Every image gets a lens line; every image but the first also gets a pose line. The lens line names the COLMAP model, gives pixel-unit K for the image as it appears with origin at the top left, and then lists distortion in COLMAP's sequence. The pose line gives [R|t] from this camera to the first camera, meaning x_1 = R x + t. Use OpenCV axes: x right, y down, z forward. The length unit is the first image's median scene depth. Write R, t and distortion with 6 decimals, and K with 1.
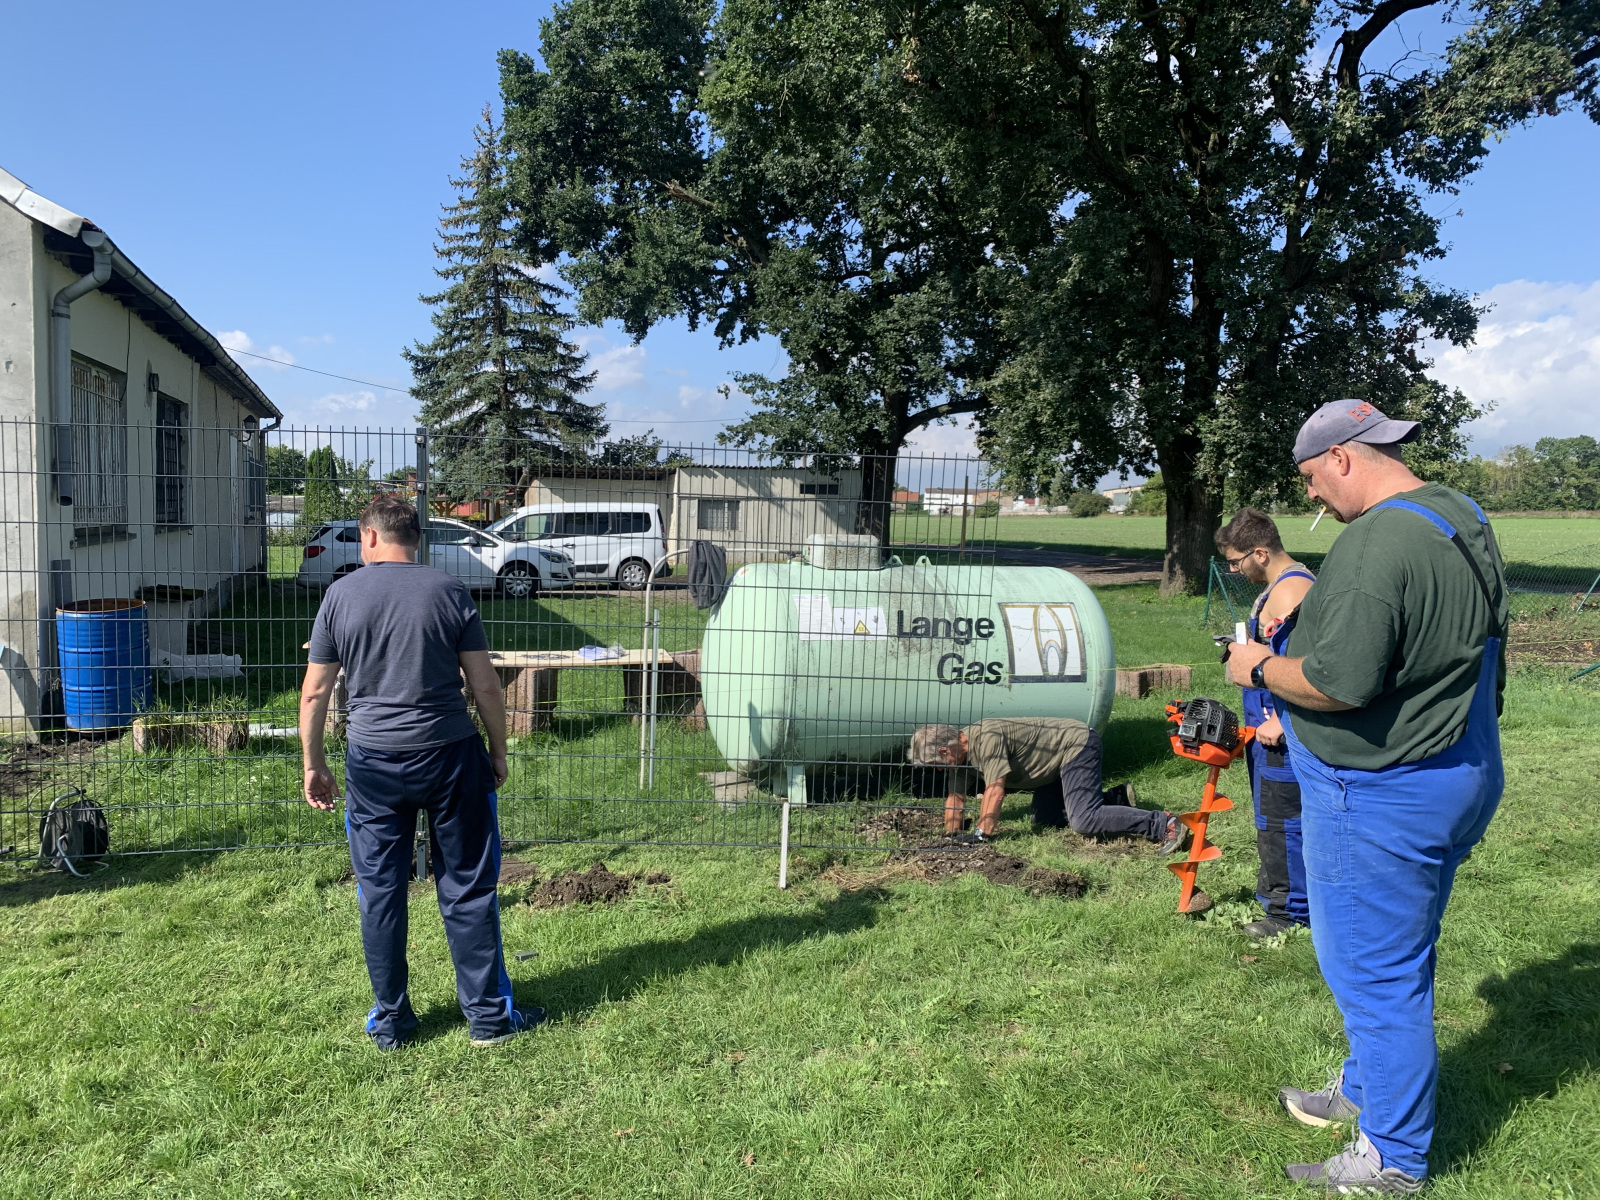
lens RADIAL K [[1227.3, 0, 806.8], [0, 1227.3, 649.4], [0, 0, 1]] dist [0.078511, -0.146585]
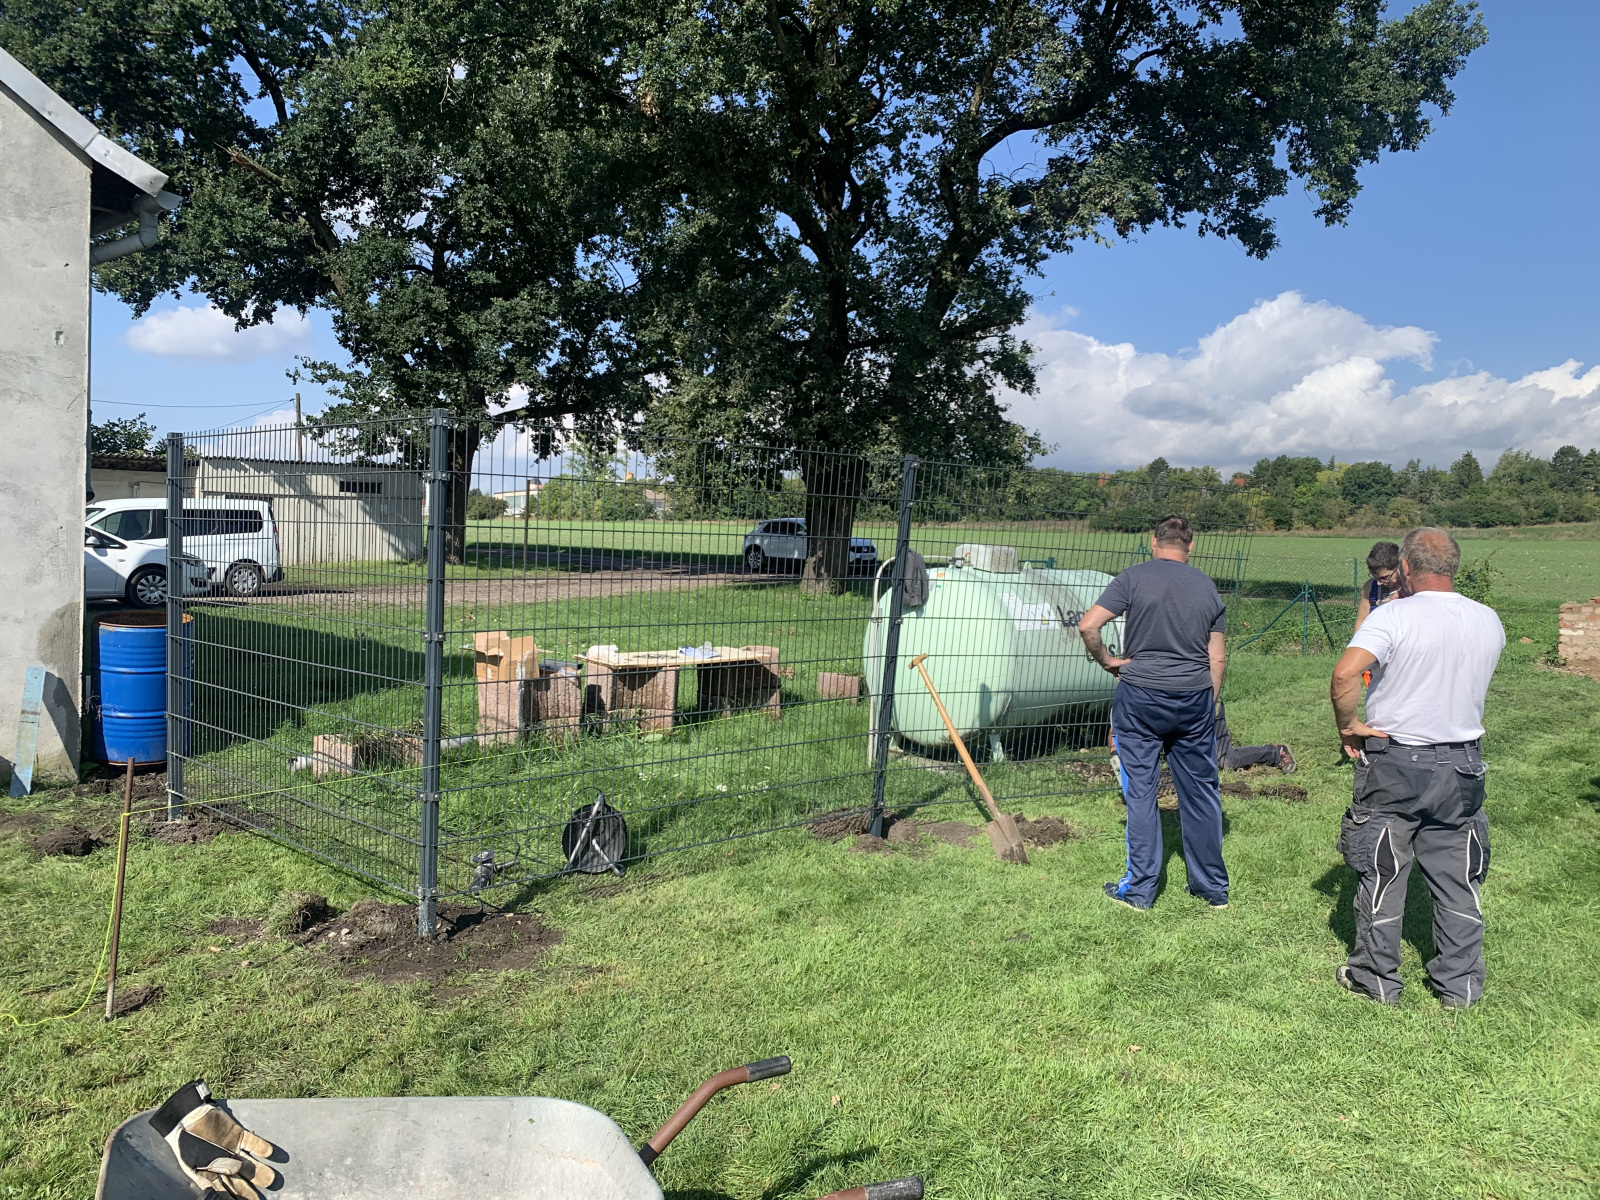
lens RADIAL K [[1227.3, 0, 806.8], [0, 1227.3, 649.4], [0, 0, 1]] dist [0.078511, -0.146585]
pose [[0.875456, -0.034076, 0.482096, -0.282920], [0.034942, 0.999364, 0.007186, -0.001754], [-0.482034, 0.010554, 0.876089, 0.005847]]
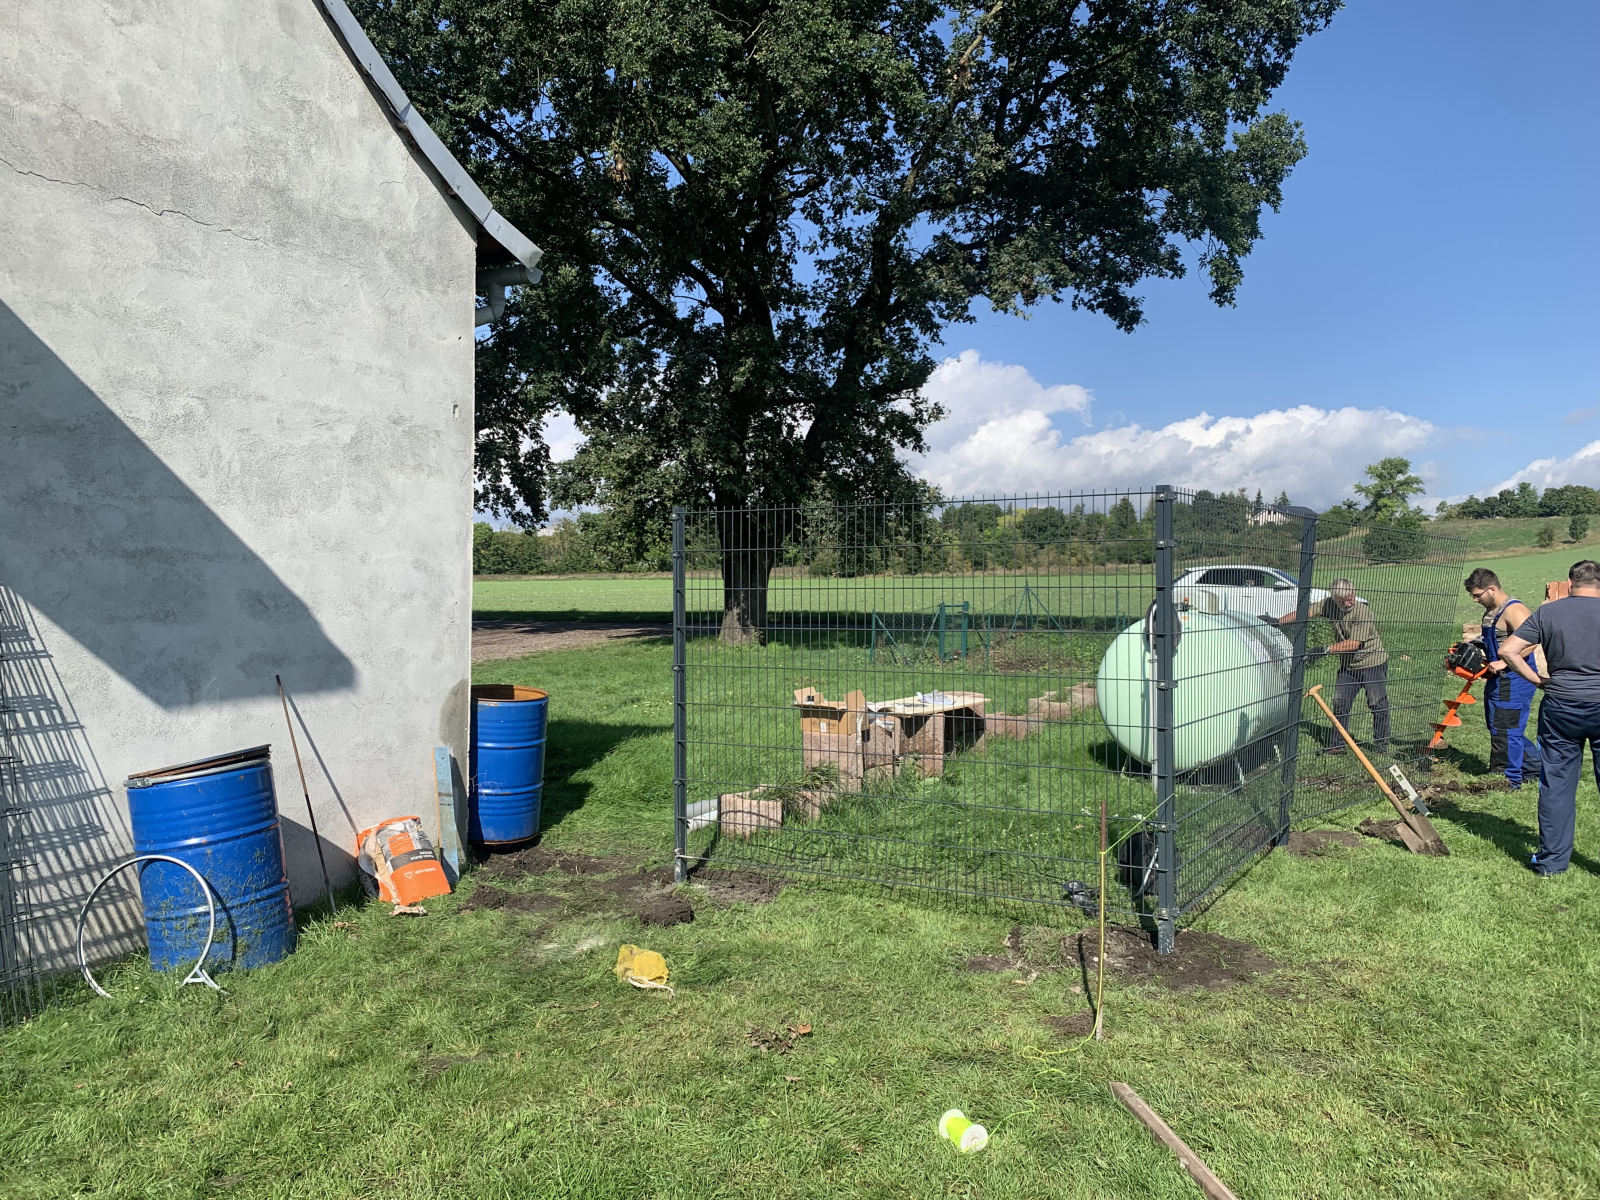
lens RADIAL K [[1227.3, 0, 806.8], [0, 1227.3, 649.4], [0, 0, 1]] dist [0.078511, -0.146585]
pose [[0.730083, -0.049880, 0.681536, -0.484445], [0.084142, 0.996305, -0.017218, -0.015805], [-0.678159, 0.069916, 0.731582, 0.109968]]
